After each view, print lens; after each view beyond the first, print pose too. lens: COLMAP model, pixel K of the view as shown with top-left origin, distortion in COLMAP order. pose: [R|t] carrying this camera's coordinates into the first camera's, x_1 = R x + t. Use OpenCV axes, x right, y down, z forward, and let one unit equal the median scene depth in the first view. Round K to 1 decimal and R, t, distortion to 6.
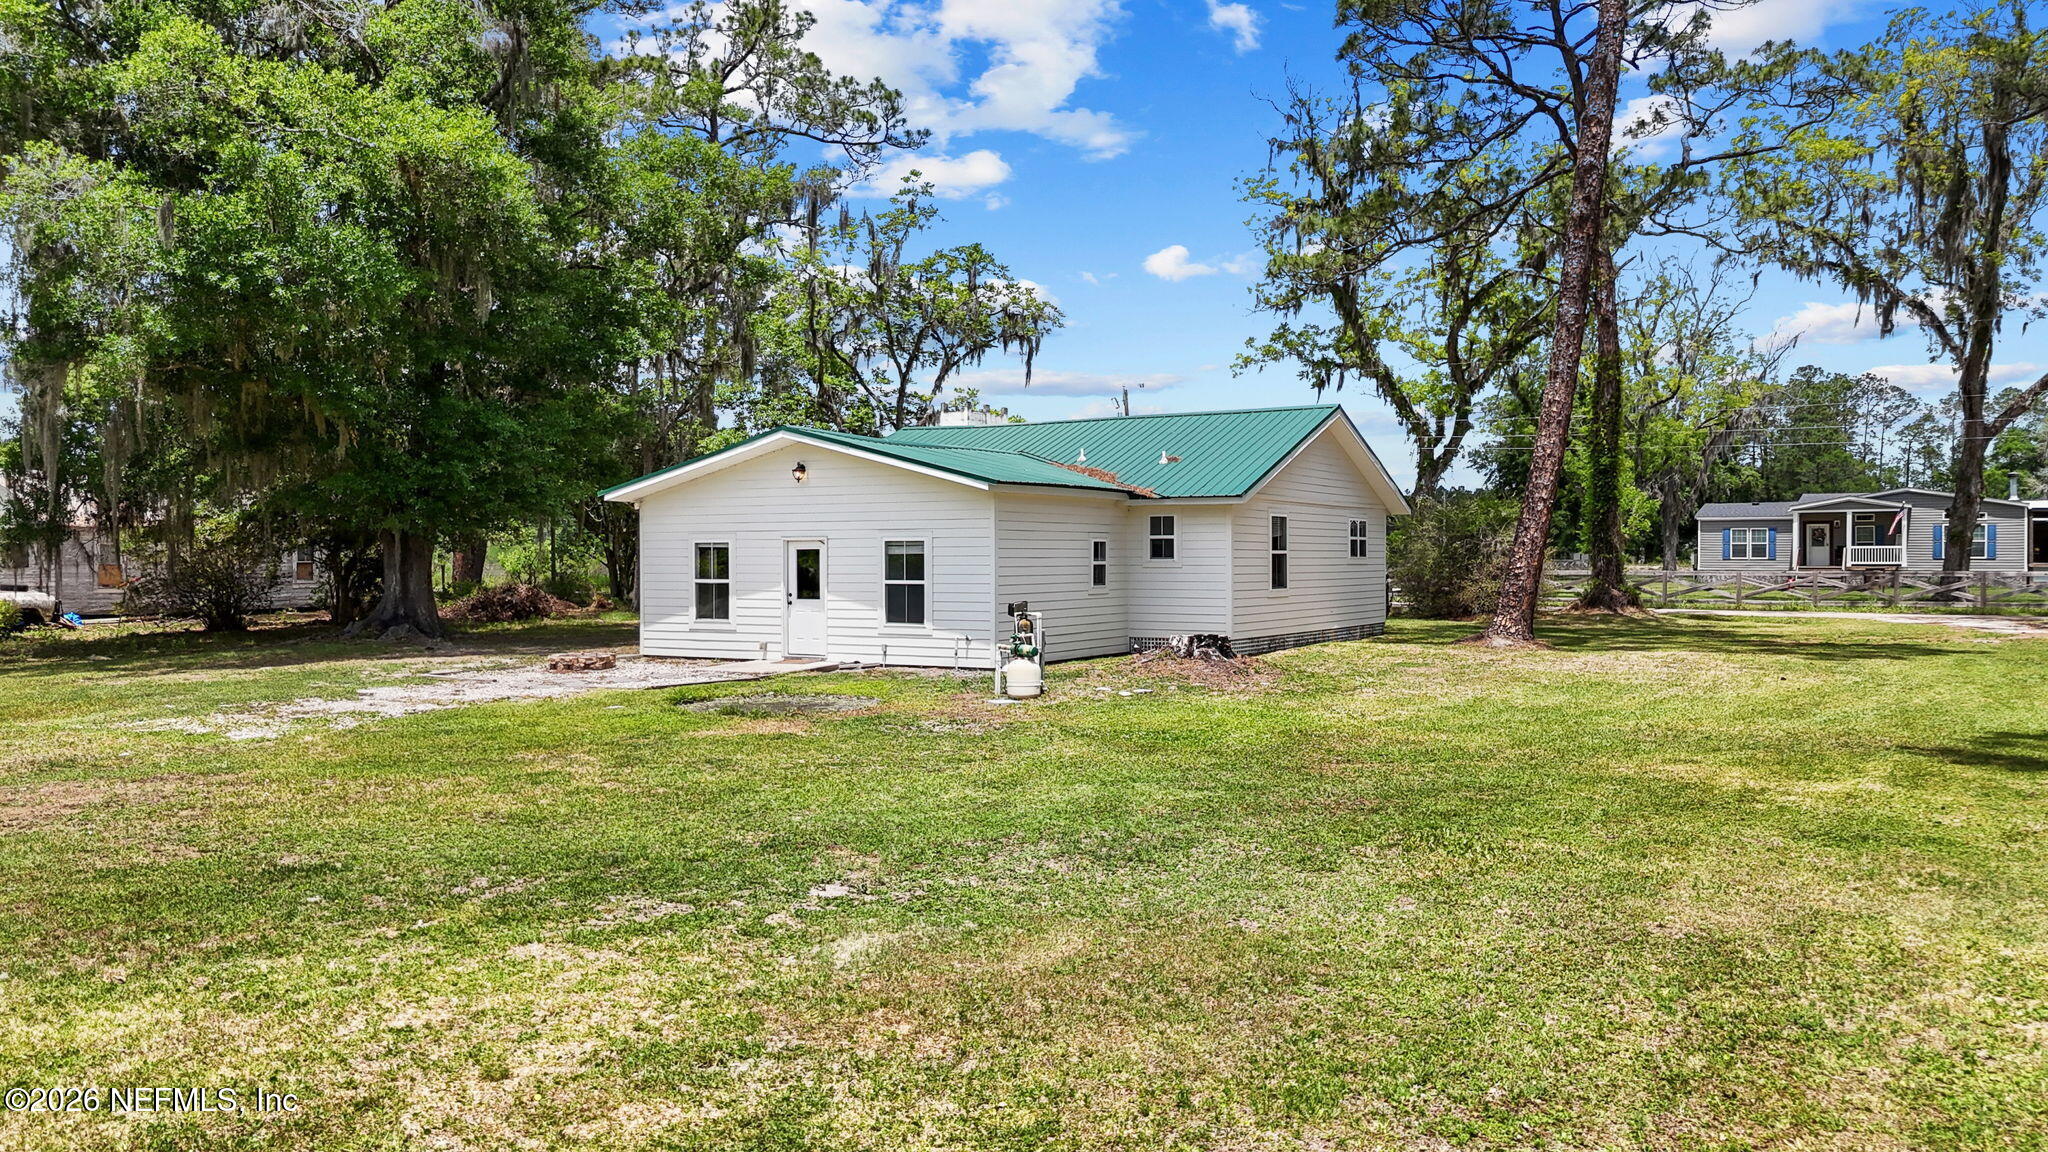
lens RADIAL K [[1526.3, 0, 1024.0], [0, 1526.3, 576.0], [0, 0, 1]] dist [0.123881, -0.168556]
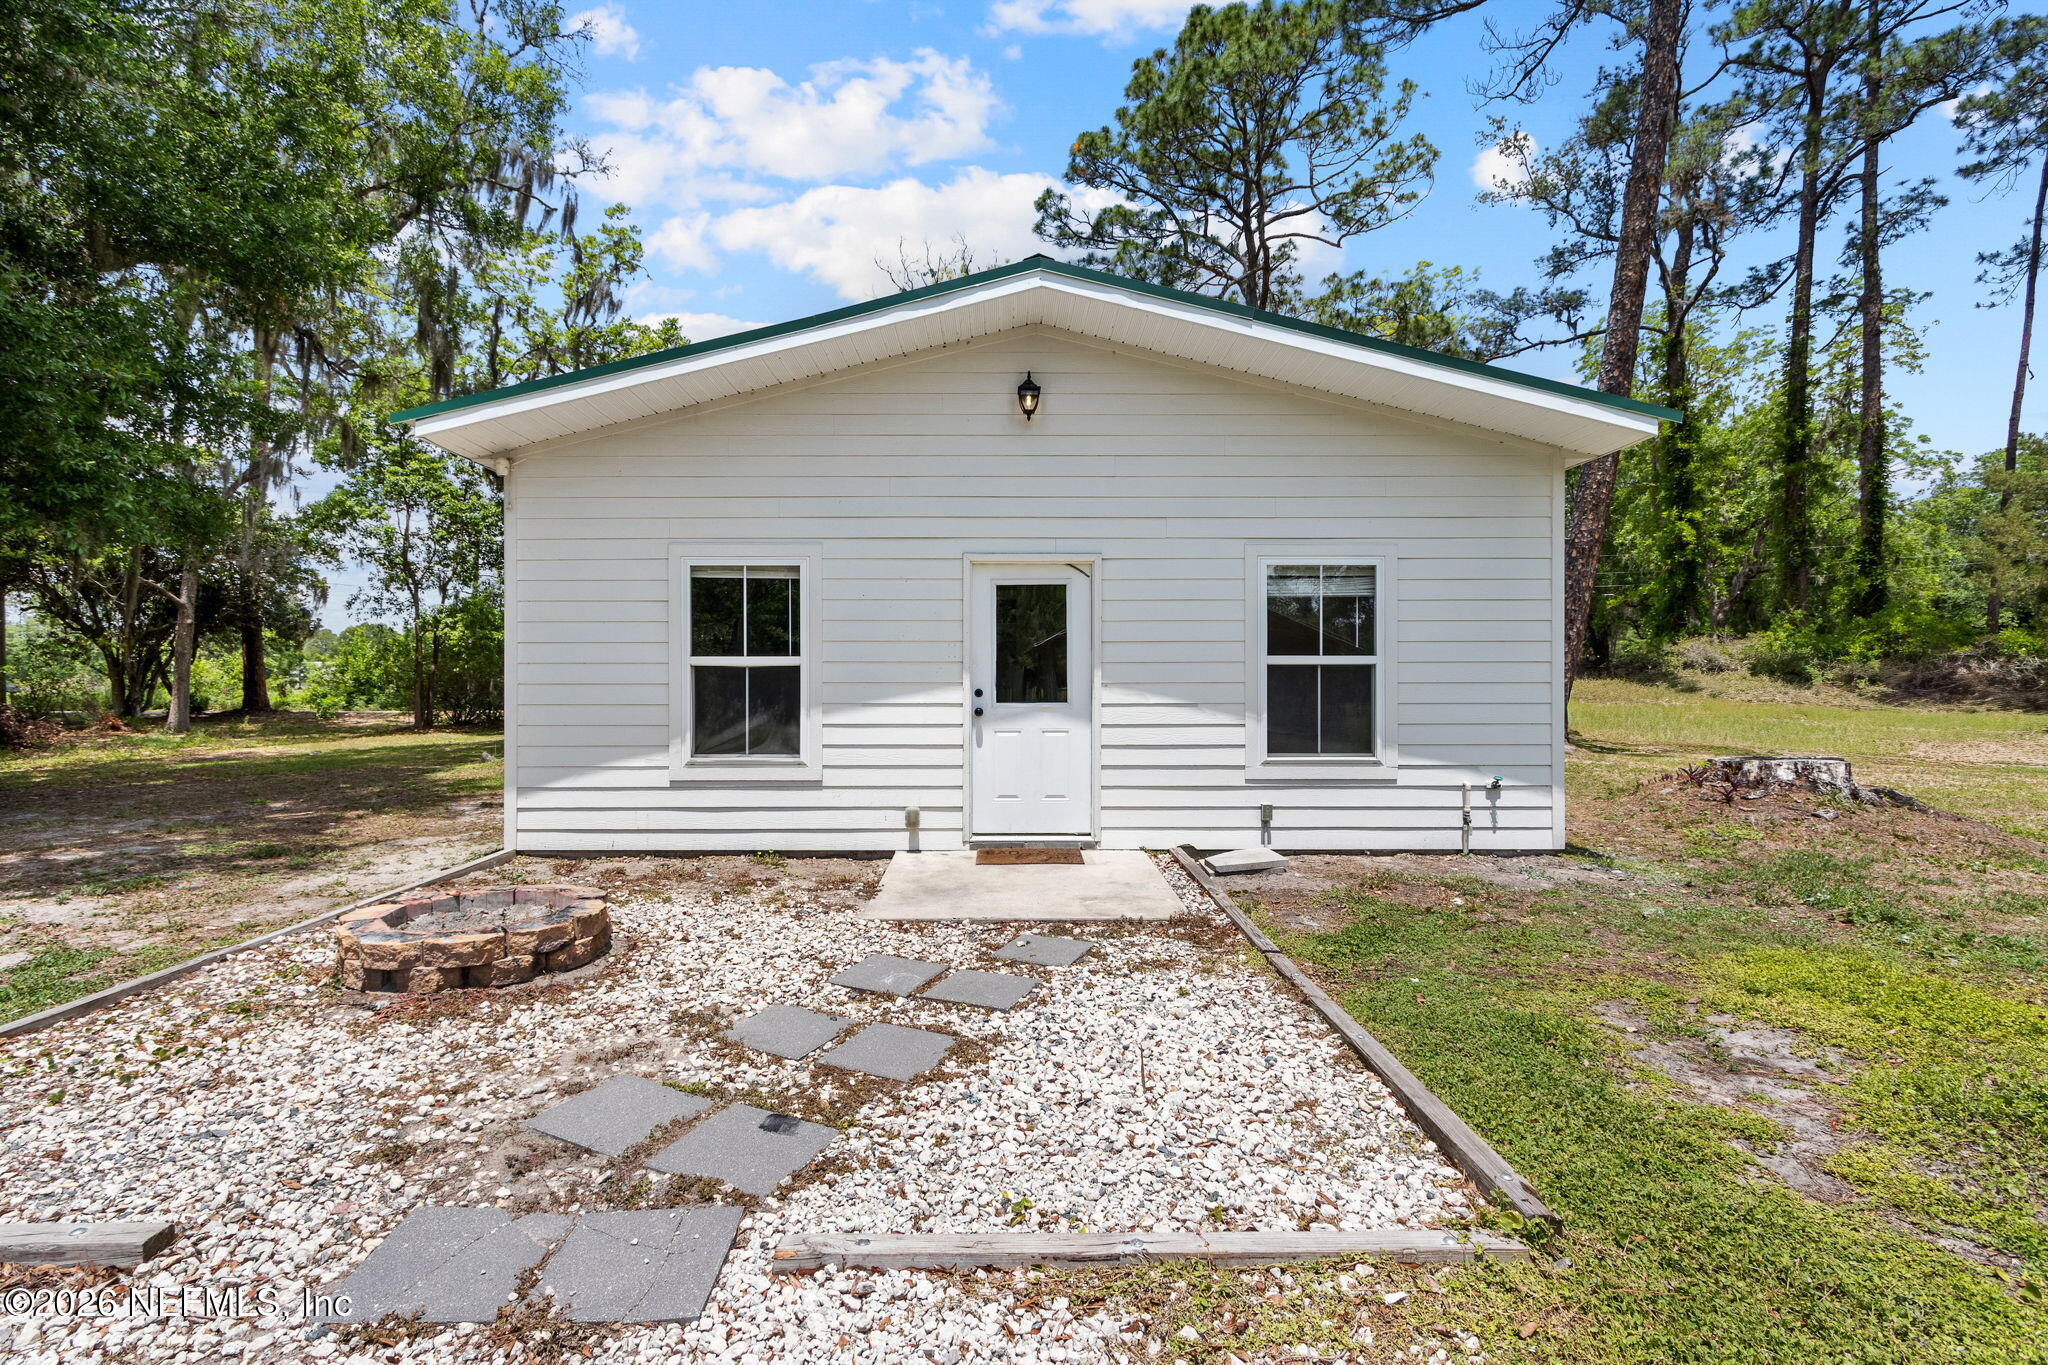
lens RADIAL K [[942.4, 0, 996.1], [0, 942.4, 692.5], [0, 0, 1]] dist [-0.000809, 0.008613]
pose [[0.861692, -0.003504, 0.507420, -0.163799], [0.005028, 0.999986, -0.001634, 0.007338], [-0.507408, 0.003959, 0.861697, 0.453287]]
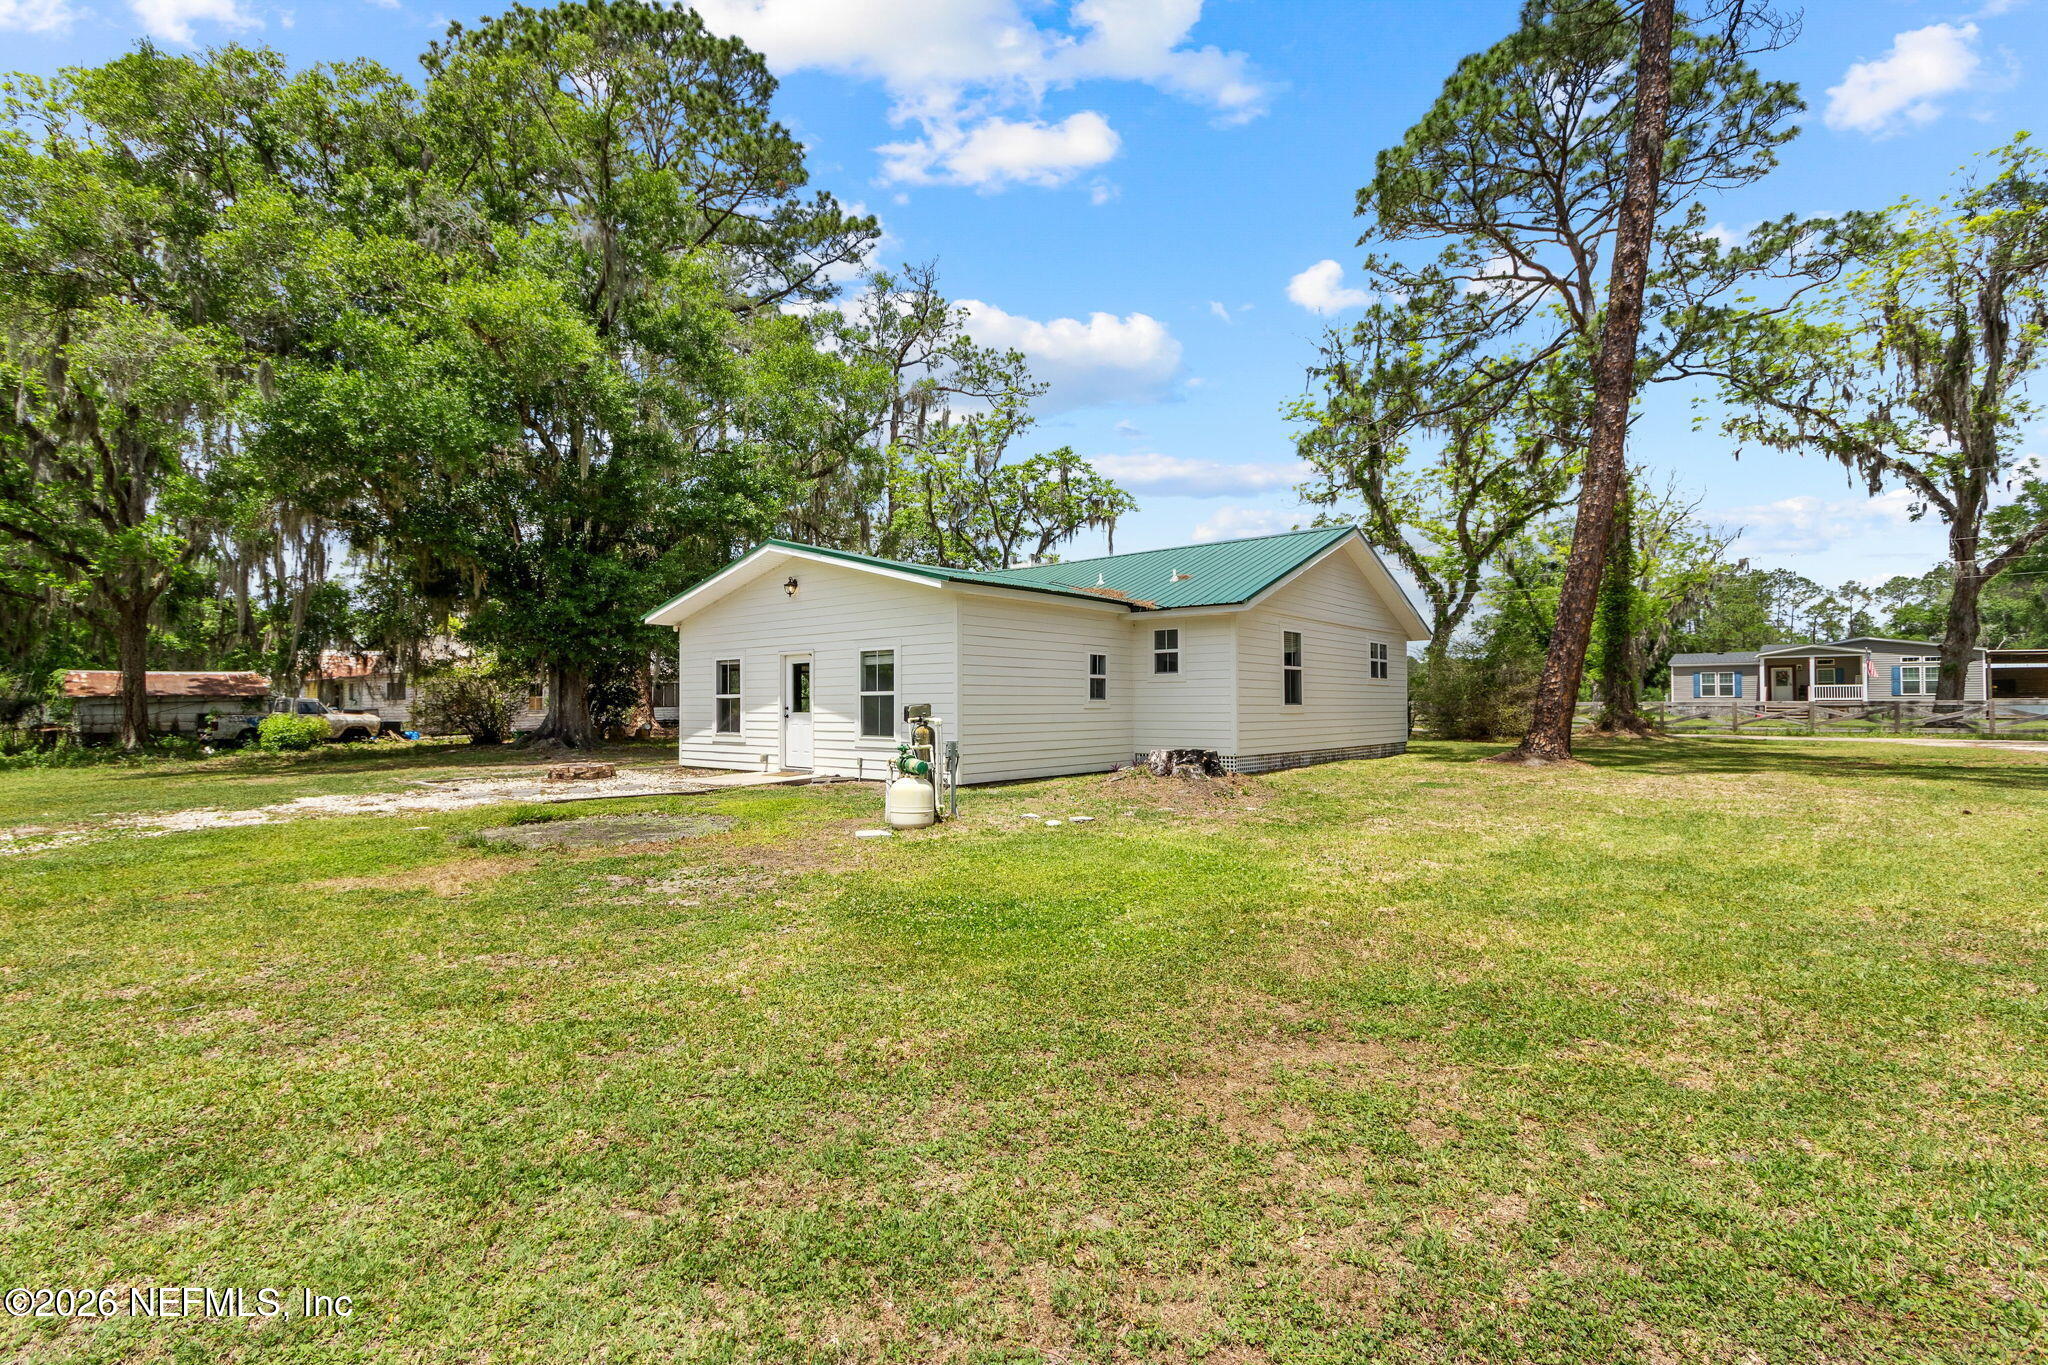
lens RADIAL K [[942.4, 0, 996.1], [0, 942.4, 692.5], [0, 0, 1]] dist [-0.000809, 0.008613]
pose [[0.983377, -0.003621, -0.181537, 0.057505], [-0.001415, 0.999618, -0.027604, 0.011054], [0.181568, 0.027402, 0.982997, 0.238817]]
